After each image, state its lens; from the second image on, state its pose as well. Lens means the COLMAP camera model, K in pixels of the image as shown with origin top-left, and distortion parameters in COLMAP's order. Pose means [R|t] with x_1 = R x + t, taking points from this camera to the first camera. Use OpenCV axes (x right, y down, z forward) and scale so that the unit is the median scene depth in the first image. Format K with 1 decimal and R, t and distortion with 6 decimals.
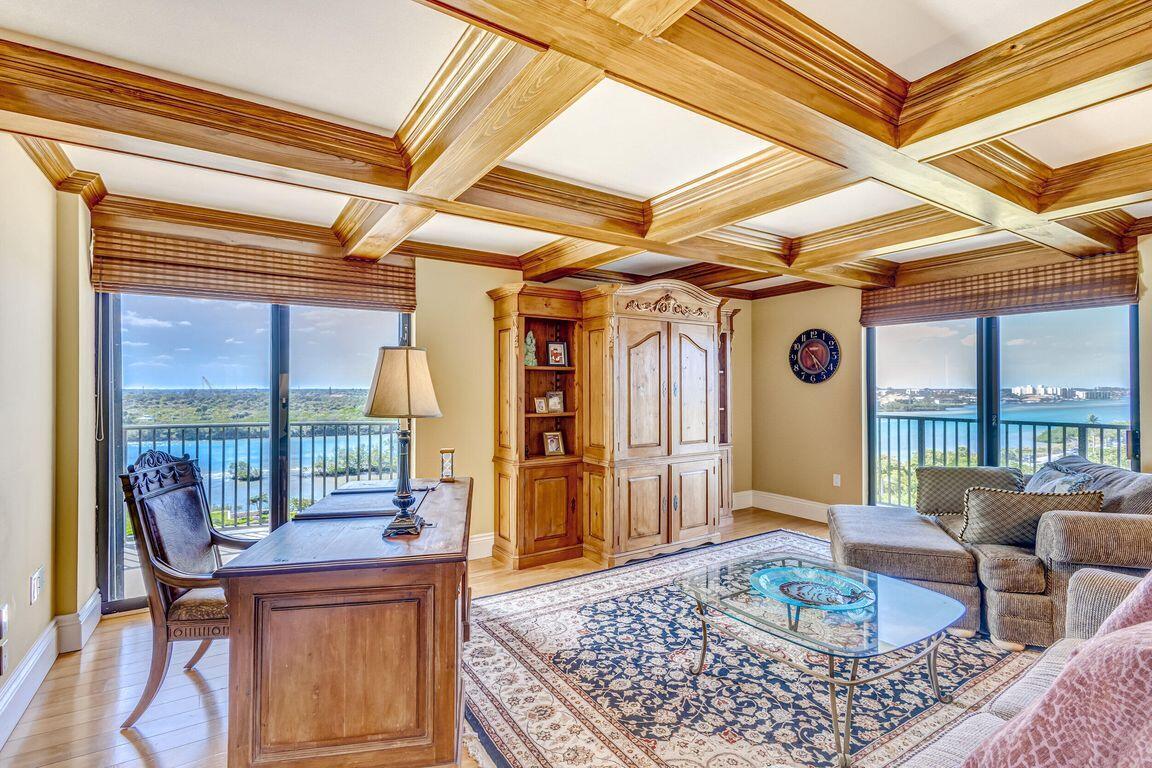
lens RADIAL K [[556.5, 0, 573.0], [0, 556.5, 384.9], [0, 0, 1]] dist [0.021946, -0.004656]
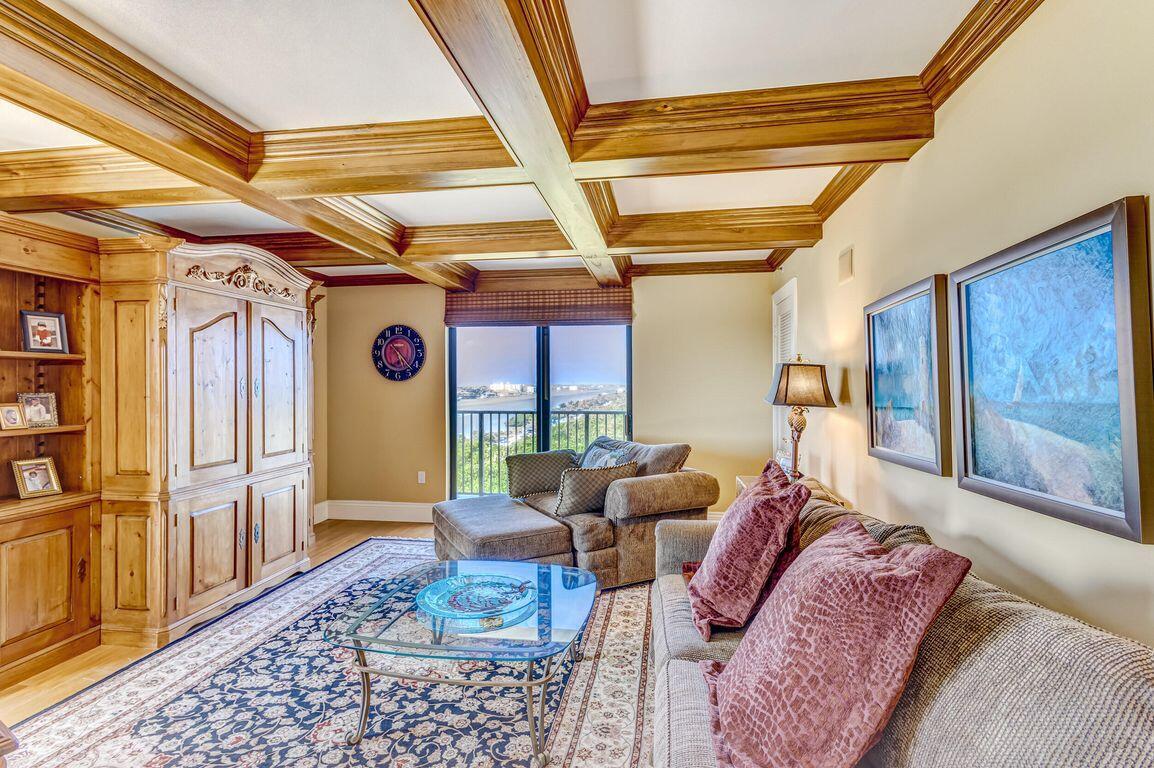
lens RADIAL K [[557.4, 0, 567.9], [0, 557.4, 382.9], [0, 0, 1]] dist [0.021946, -0.004656]
pose [[0.665078, -0.000346, 0.746774, -0.138188], [-0.000797, 0.999999, 0.001173, -0.000603], [-0.746773, -0.001376, 0.665077, 0.182021]]
